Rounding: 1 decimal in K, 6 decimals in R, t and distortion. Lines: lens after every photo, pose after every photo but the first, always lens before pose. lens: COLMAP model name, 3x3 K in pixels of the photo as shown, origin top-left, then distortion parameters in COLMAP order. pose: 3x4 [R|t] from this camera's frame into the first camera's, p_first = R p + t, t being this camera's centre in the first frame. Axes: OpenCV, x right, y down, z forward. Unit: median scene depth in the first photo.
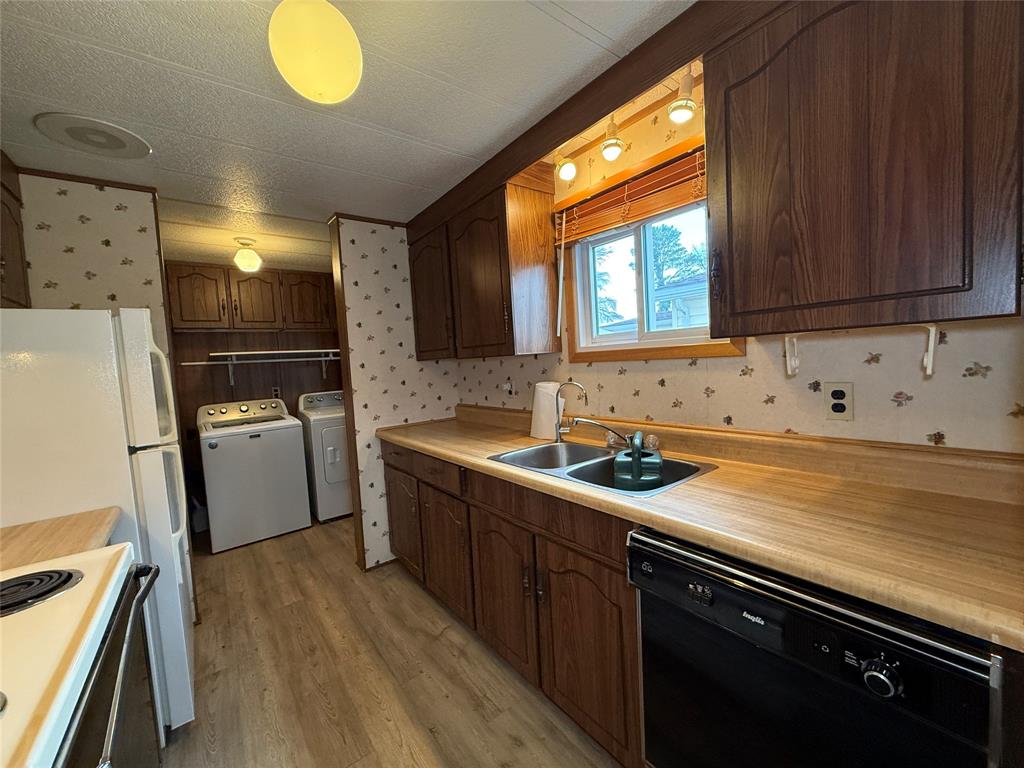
lens RADIAL K [[410.2, 0, 513.5], [0, 410.2, 379.9], [0, 0, 1]] dist [-0.002285, 0.001092]
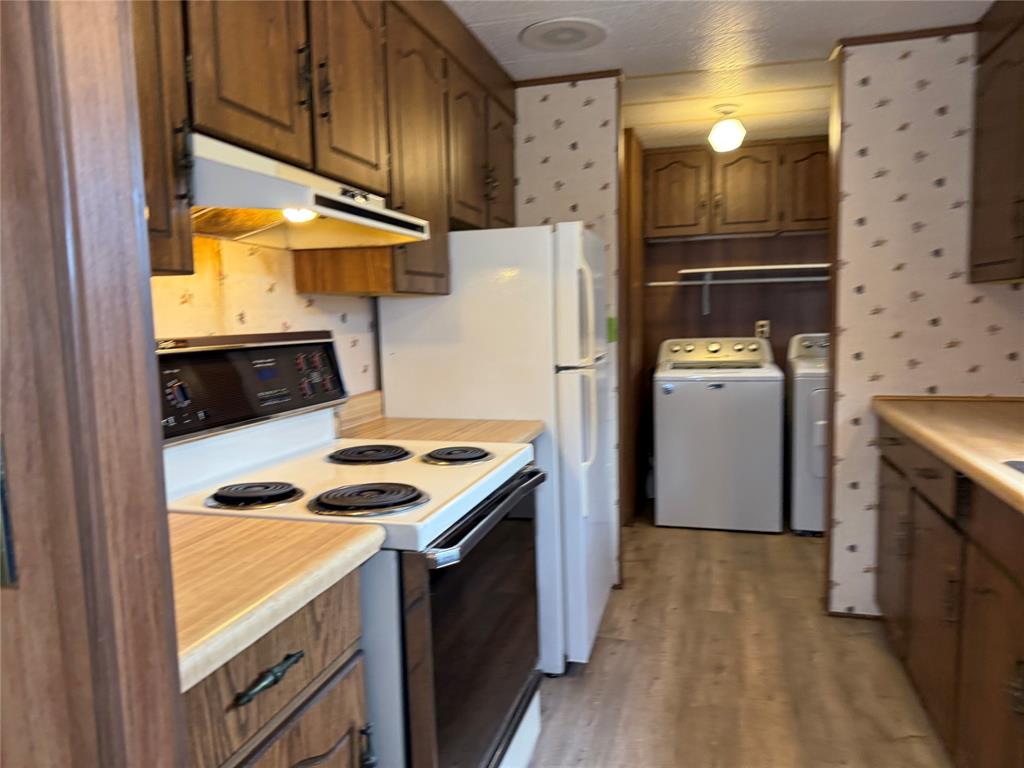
lens RADIAL K [[723.4, 0, 502.0], [0, 723.4, 379.4], [0, 0, 1]] dist [0.059036, -0.077711]
pose [[0.588823, 0.120448, -0.799237, 0.205053], [-0.053523, 0.992474, 0.110138, 0.006948], [0.806488, -0.022074, 0.590838, -0.072073]]
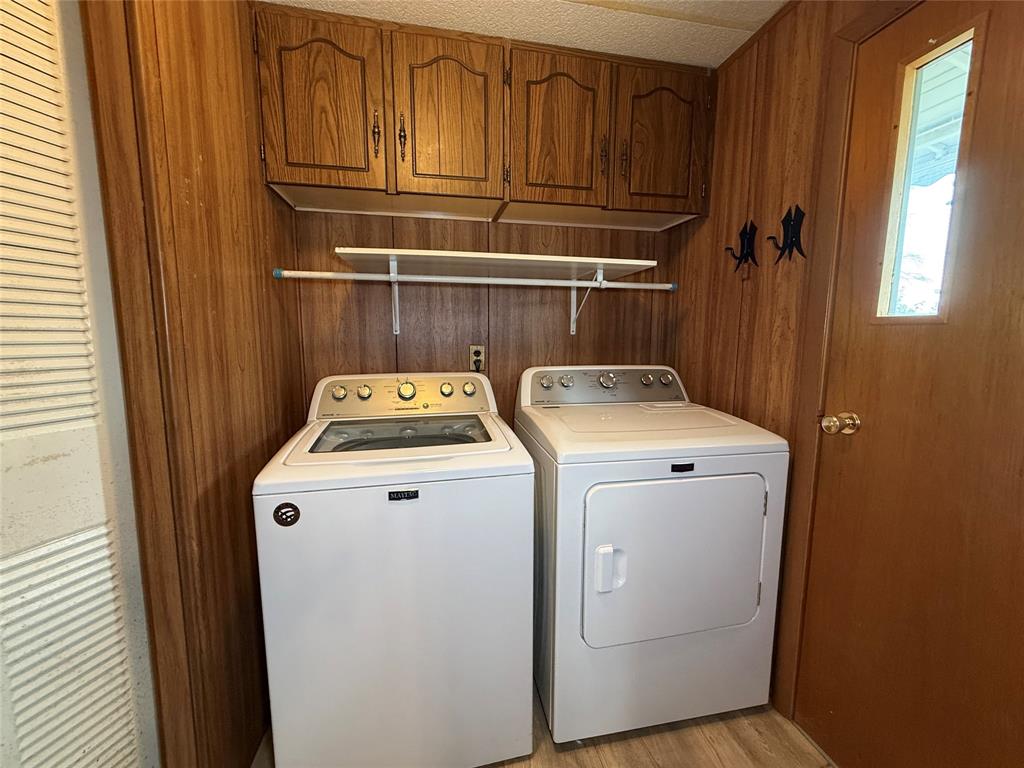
lens RADIAL K [[410.2, 0, 511.8], [0, 410.2, 386.1], [0, 0, 1]] dist [-0.002285, 0.001092]
pose [[0.892076, 0.121334, -0.435292, -0.534627], [-0.079213, 0.990351, 0.113715, 0.011670], [0.444889, -0.066961, 0.893079, 0.947982]]
